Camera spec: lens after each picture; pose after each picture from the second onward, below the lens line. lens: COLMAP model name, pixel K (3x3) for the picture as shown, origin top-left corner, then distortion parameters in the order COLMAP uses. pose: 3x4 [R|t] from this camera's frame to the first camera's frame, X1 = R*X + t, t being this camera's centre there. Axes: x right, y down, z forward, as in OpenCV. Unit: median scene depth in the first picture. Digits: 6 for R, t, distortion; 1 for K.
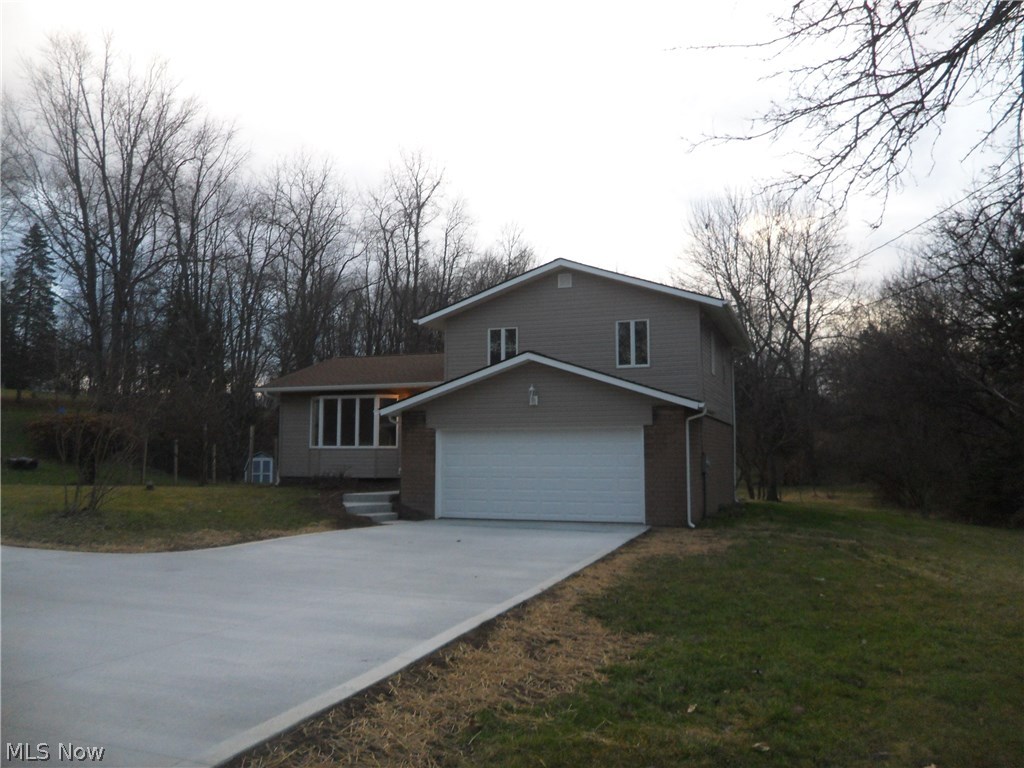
lens RADIAL K [[817.5, 0, 512.0], [0, 817.5, 384.0], [0, 0, 1]] dist [-0.037927, -0.000384]
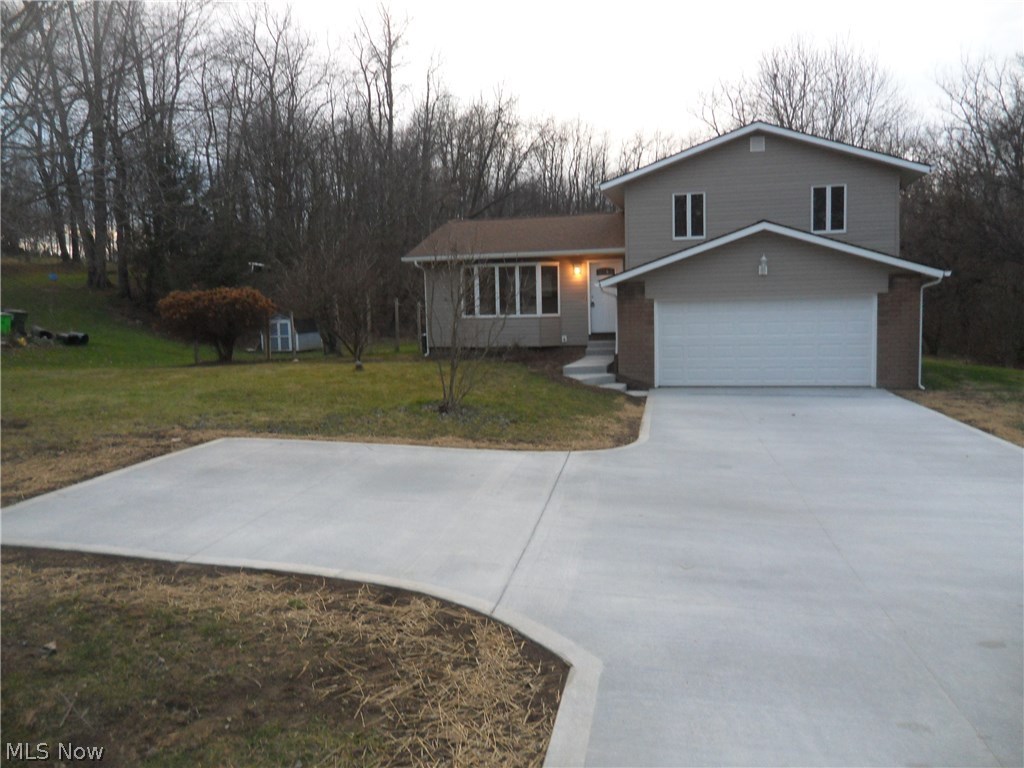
lens RADIAL K [[817.5, 0, 512.0], [0, 817.5, 384.0], [0, 0, 1]] dist [-0.037927, -0.000384]
pose [[0.994131, -0.036944, 0.101676, -0.340599], [0.017301, 0.982078, 0.187679, -0.031129], [-0.106787, -0.184818, 0.976954, 0.020948]]
